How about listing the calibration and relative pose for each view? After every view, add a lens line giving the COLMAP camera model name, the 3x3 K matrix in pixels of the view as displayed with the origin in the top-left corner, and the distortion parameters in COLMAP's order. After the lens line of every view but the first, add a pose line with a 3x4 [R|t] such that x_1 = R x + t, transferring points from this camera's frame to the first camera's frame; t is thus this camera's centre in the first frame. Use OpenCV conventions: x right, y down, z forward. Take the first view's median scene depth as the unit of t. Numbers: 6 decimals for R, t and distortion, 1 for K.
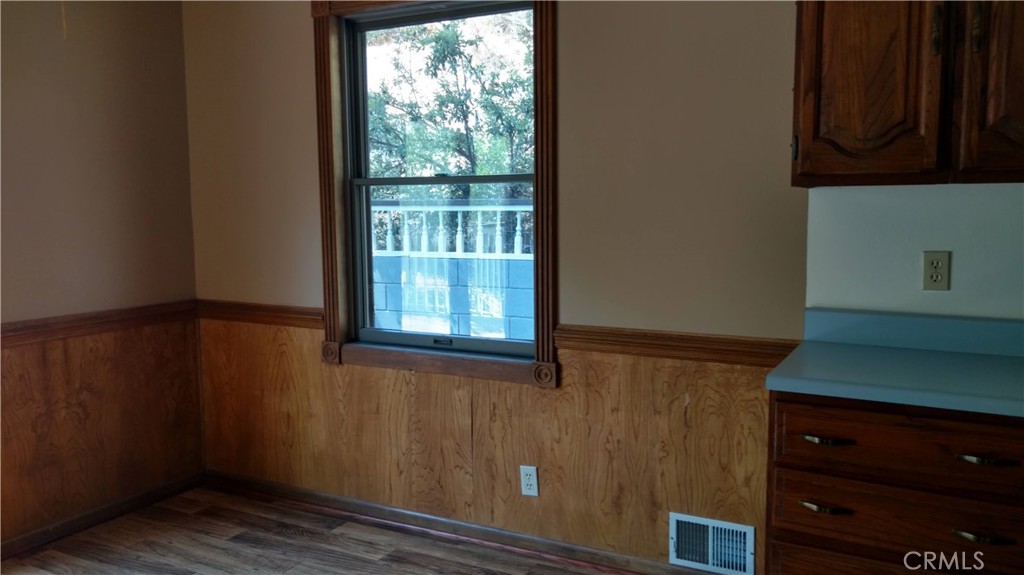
lens RADIAL K [[816.4, 0, 512.3], [0, 816.4, 277.5], [0, 0, 1]] dist [0.026741, -0.001842]
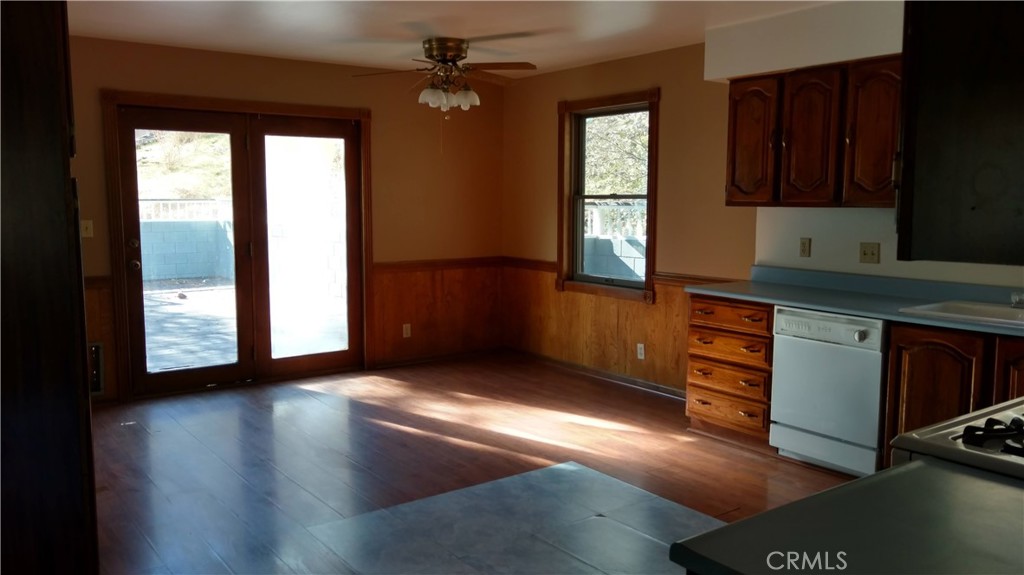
lens RADIAL K [[816.4, 0, 512.2], [0, 816.4, 289.2], [0, 0, 1]] dist [0.026741, -0.001842]
pose [[0.903998, 0.057858, -0.423604, 0.540259], [-0.047543, 0.998260, 0.034888, 0.043086], [0.424885, -0.011400, 0.905176, -0.871807]]
